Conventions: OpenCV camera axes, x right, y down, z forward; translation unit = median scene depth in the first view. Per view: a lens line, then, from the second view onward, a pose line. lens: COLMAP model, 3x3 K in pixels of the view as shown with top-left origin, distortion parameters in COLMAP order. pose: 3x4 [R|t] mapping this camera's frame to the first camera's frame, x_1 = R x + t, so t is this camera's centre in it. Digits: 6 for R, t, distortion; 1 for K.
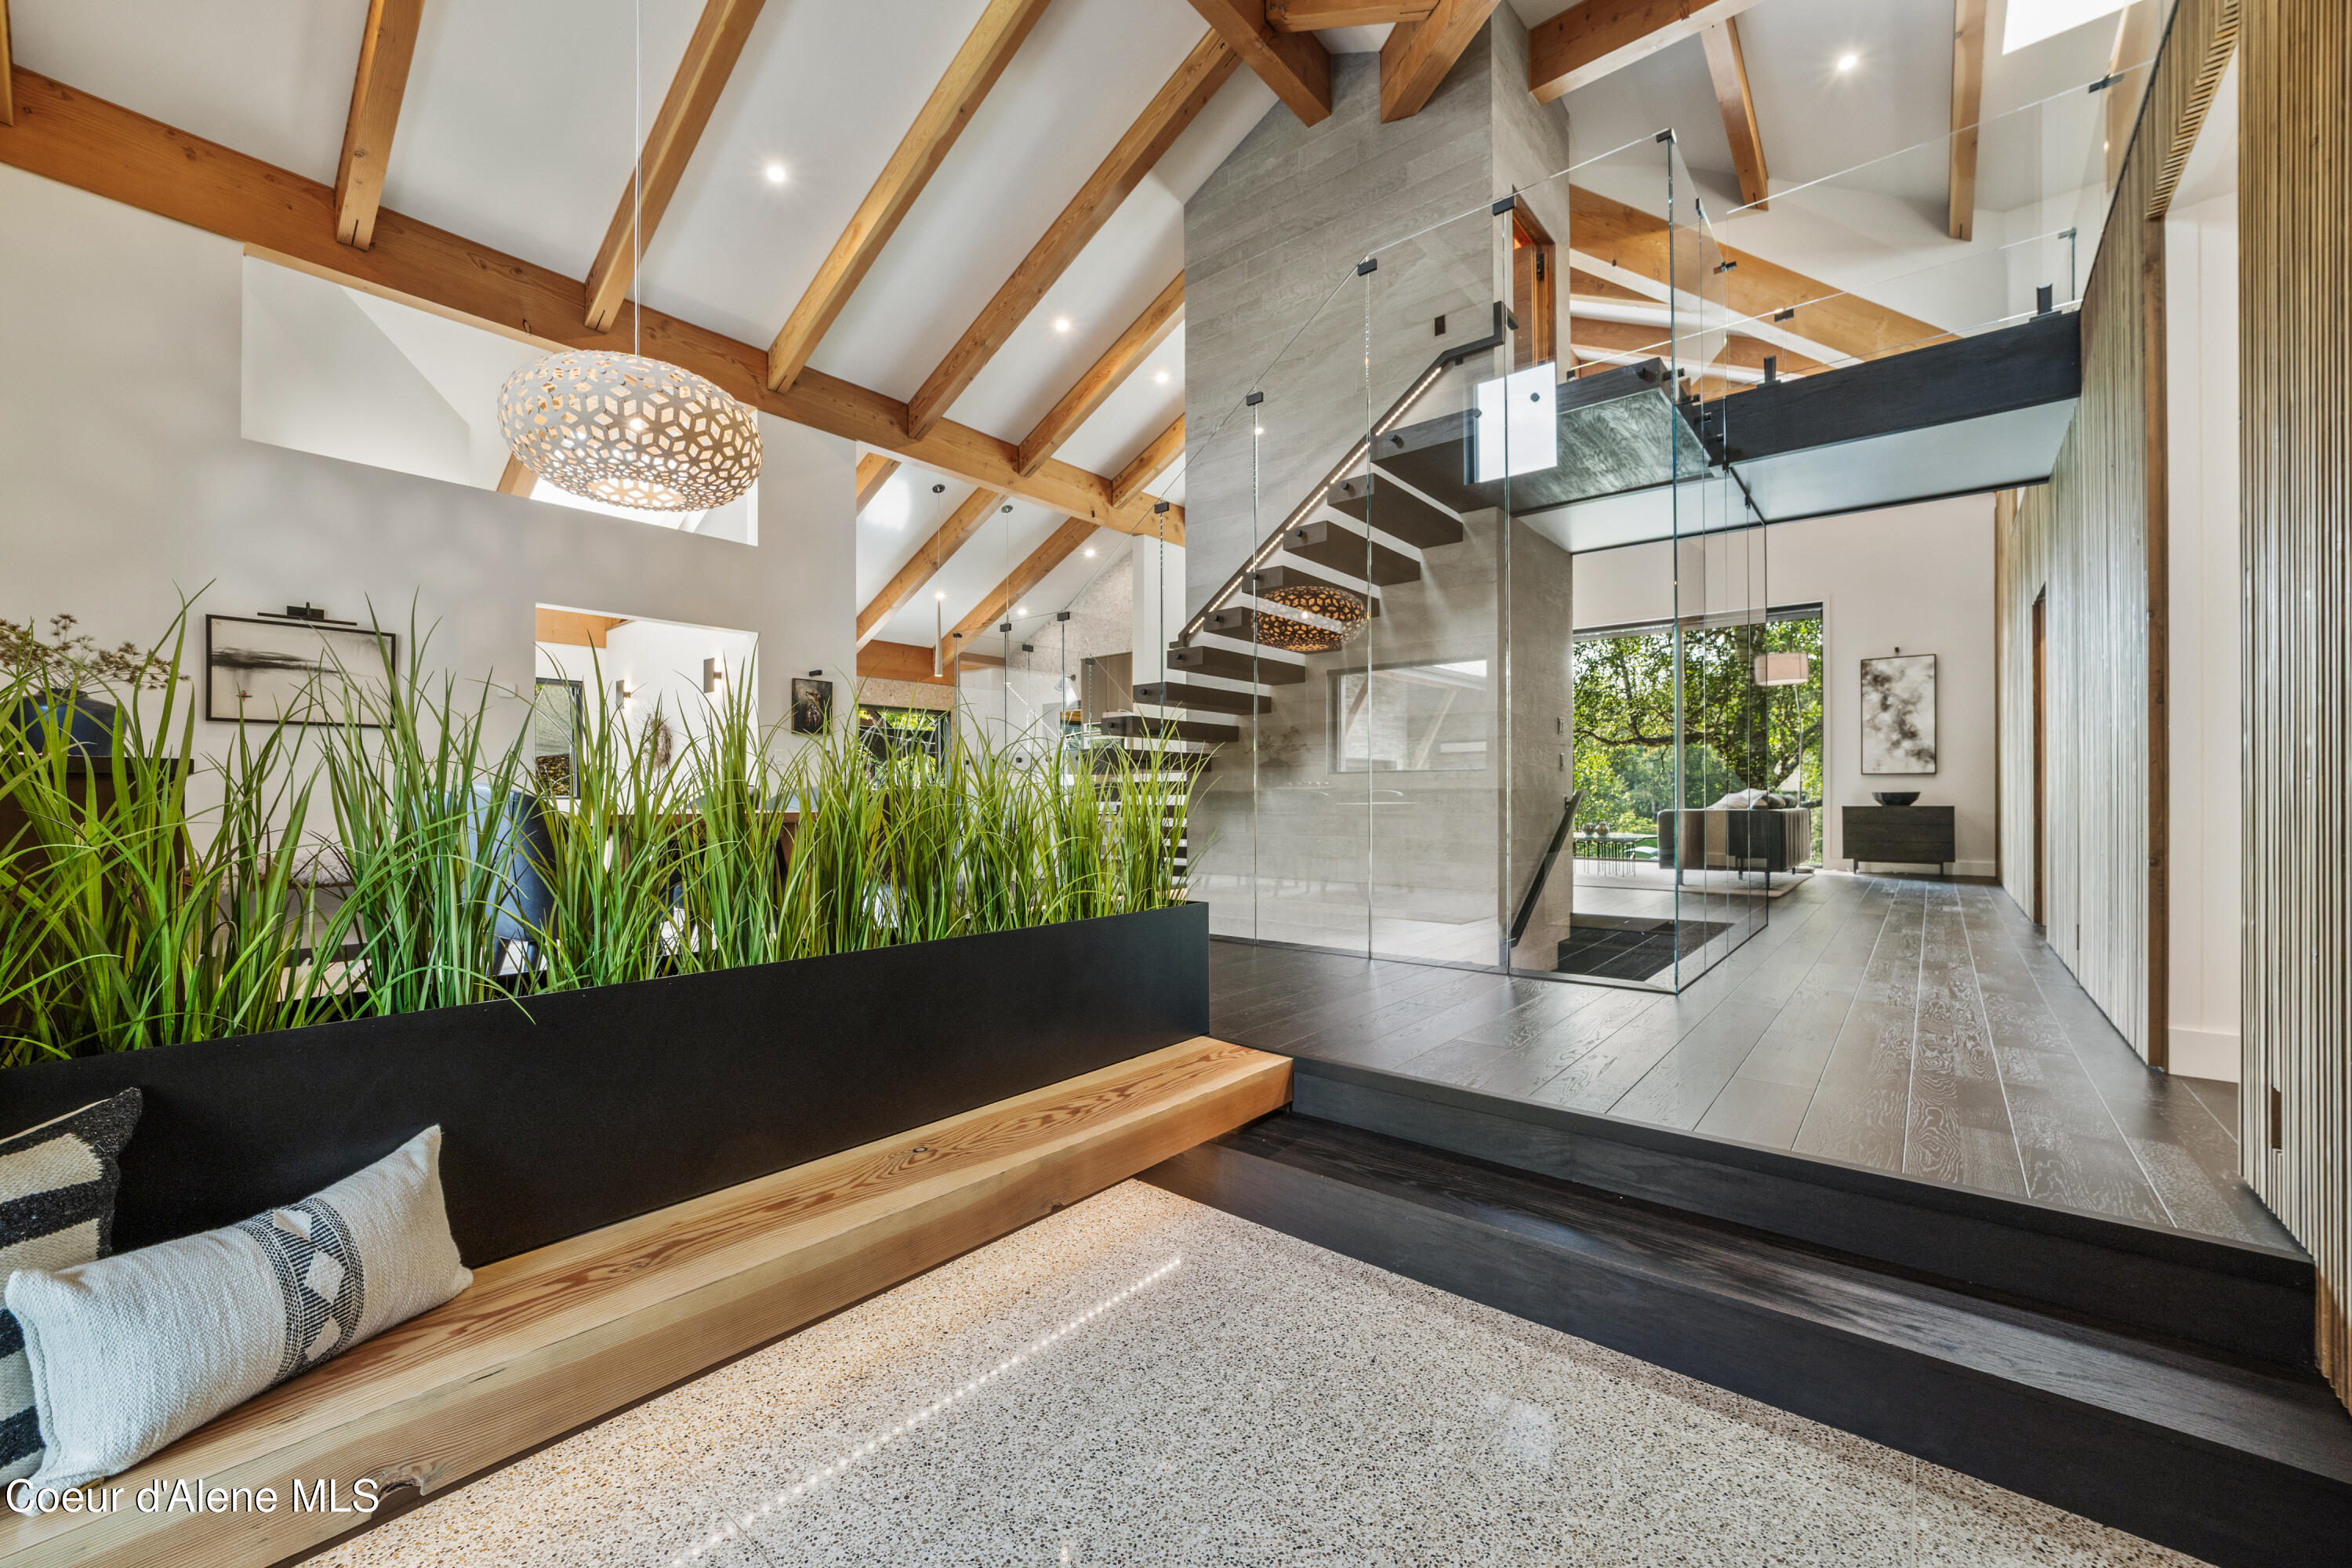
lens RADIAL K [[913.3, 0, 1173.2], [0, 913.3, 794.1], [0, 0, 1]] dist [-0.000001, 0.000000]
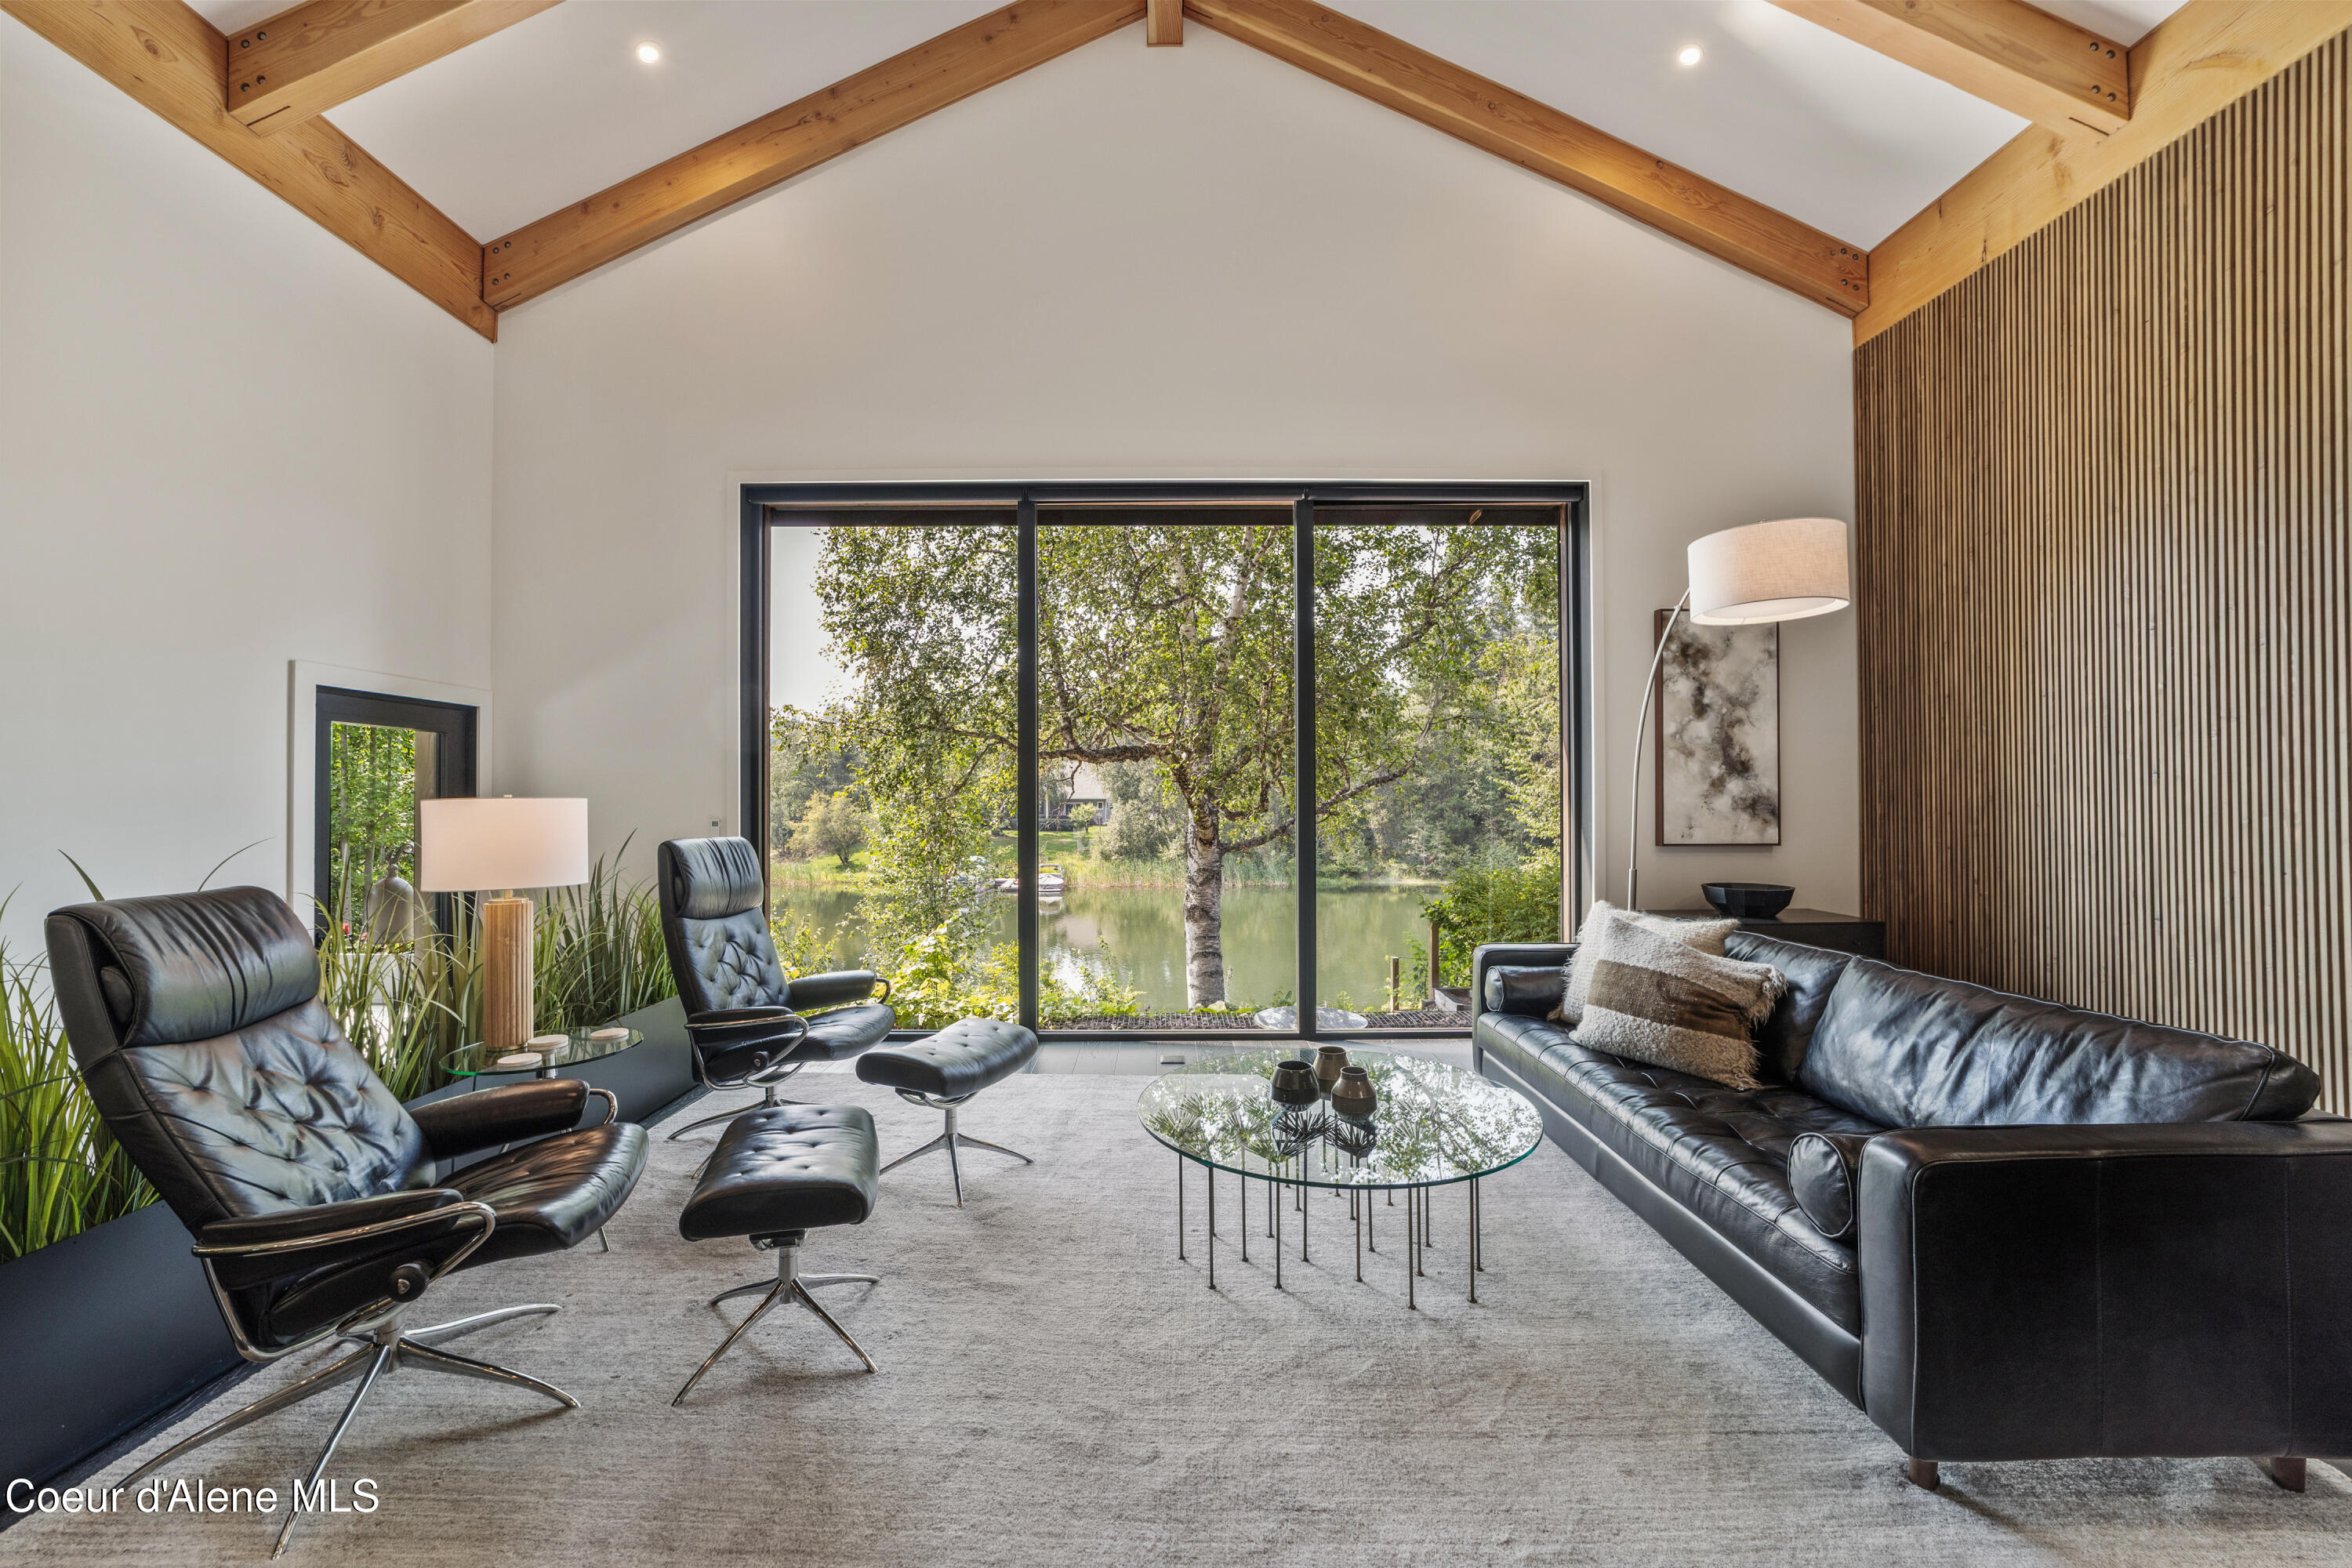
lens RADIAL K [[913.3, 0, 1178.5], [0, 913.3, 792.4], [0, 0, 1]] dist [-0.000001, 0.000000]
pose [[0.771584, 0.006375, 0.636096, 0.250845], [-0.002555, 0.999973, -0.006923, -0.046570], [-0.636122, 0.003717, 0.771579, 0.804257]]
